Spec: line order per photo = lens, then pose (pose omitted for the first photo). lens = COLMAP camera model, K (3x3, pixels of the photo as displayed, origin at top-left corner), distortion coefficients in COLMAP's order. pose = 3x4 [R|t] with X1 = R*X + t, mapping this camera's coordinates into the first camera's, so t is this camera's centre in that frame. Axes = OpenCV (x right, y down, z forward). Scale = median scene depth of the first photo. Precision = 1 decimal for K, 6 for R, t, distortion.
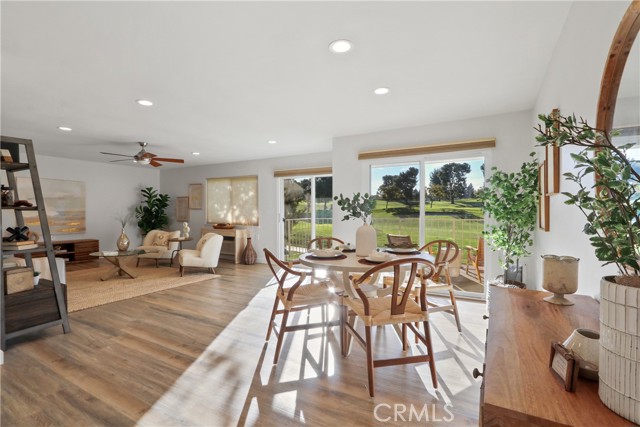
lens RADIAL K [[304.9, 0, 320.0], [0, 304.9, 213.5], [0, 0, 1]] dist [0.002048, 0.000075]
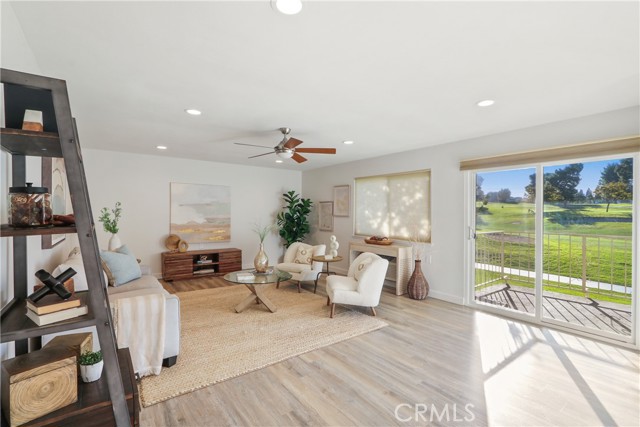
lens RADIAL K [[295.9, 0, 325.5], [0, 295.9, 213.2], [0, 0, 1]] dist [-0.018946, 0.000300]
pose [[0.923901, 0.006128, -0.382581, -0.167523], [-0.010075, 0.999915, -0.008315, -0.018331], [0.382498, 0.011536, 0.923884, 0.296264]]
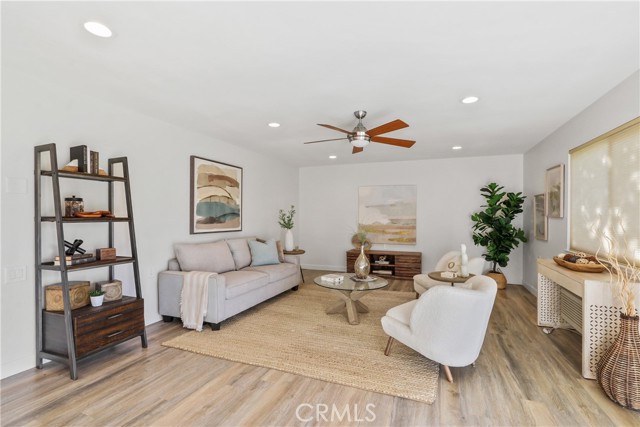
lens RADIAL K [[295.9, 0, 325.5], [0, 295.9, 213.2], [0, 0, 1]] dist [-0.018946, 0.000300]
pose [[0.156893, -0.009051, -0.987574, 0.004508], [-0.009228, 0.999901, -0.010630, -0.013637], [0.987572, 0.010781, 0.156794, 0.647957]]
